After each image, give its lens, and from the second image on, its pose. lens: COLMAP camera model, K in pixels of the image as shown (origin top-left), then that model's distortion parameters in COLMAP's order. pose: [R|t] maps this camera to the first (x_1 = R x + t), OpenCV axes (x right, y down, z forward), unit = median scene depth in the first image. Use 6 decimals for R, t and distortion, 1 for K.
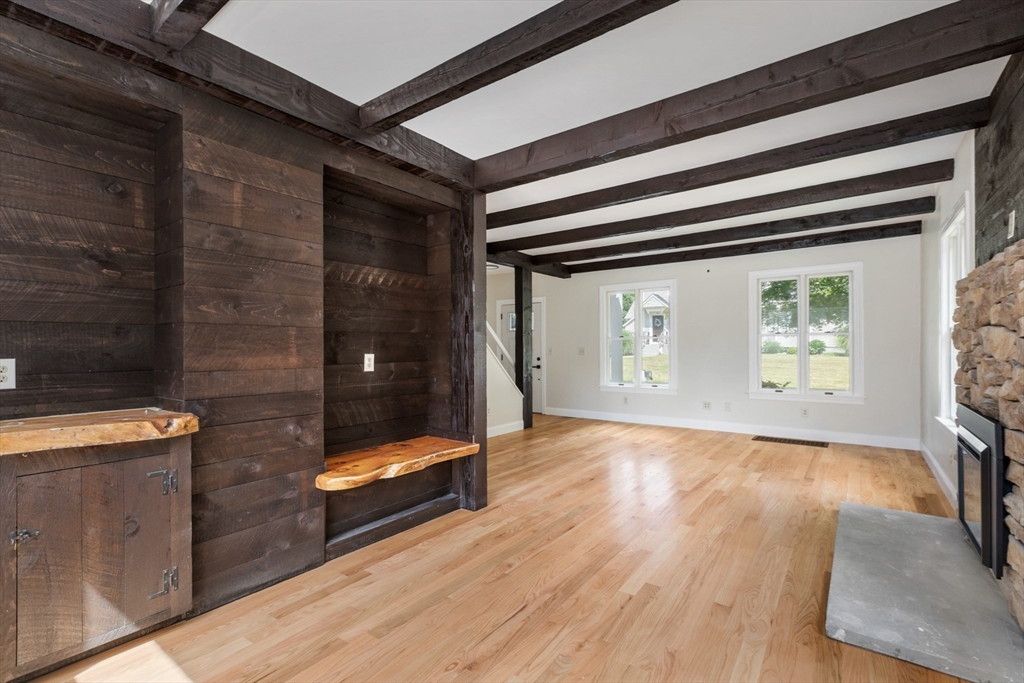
lens RADIAL K [[459.6, 0, 511.2], [0, 459.6, 337.2], [0, 0, 1]] dist [0.001813, -0.000106]
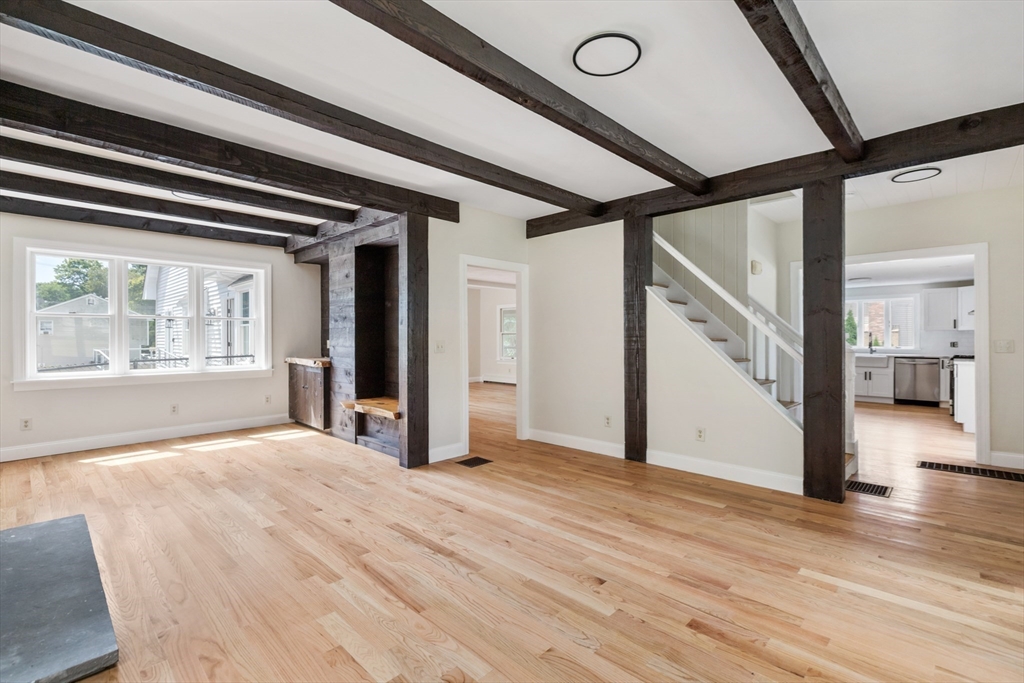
lens RADIAL K [[459.6, 0, 511.2], [0, 459.6, 337.2], [0, 0, 1]] dist [0.001813, -0.000106]
pose [[-0.126390, -0.000212, -0.991981, 0.976983], [0.021686, 0.999760, -0.002977, 0.031362], [0.991744, -0.021888, -0.126356, 1.267863]]
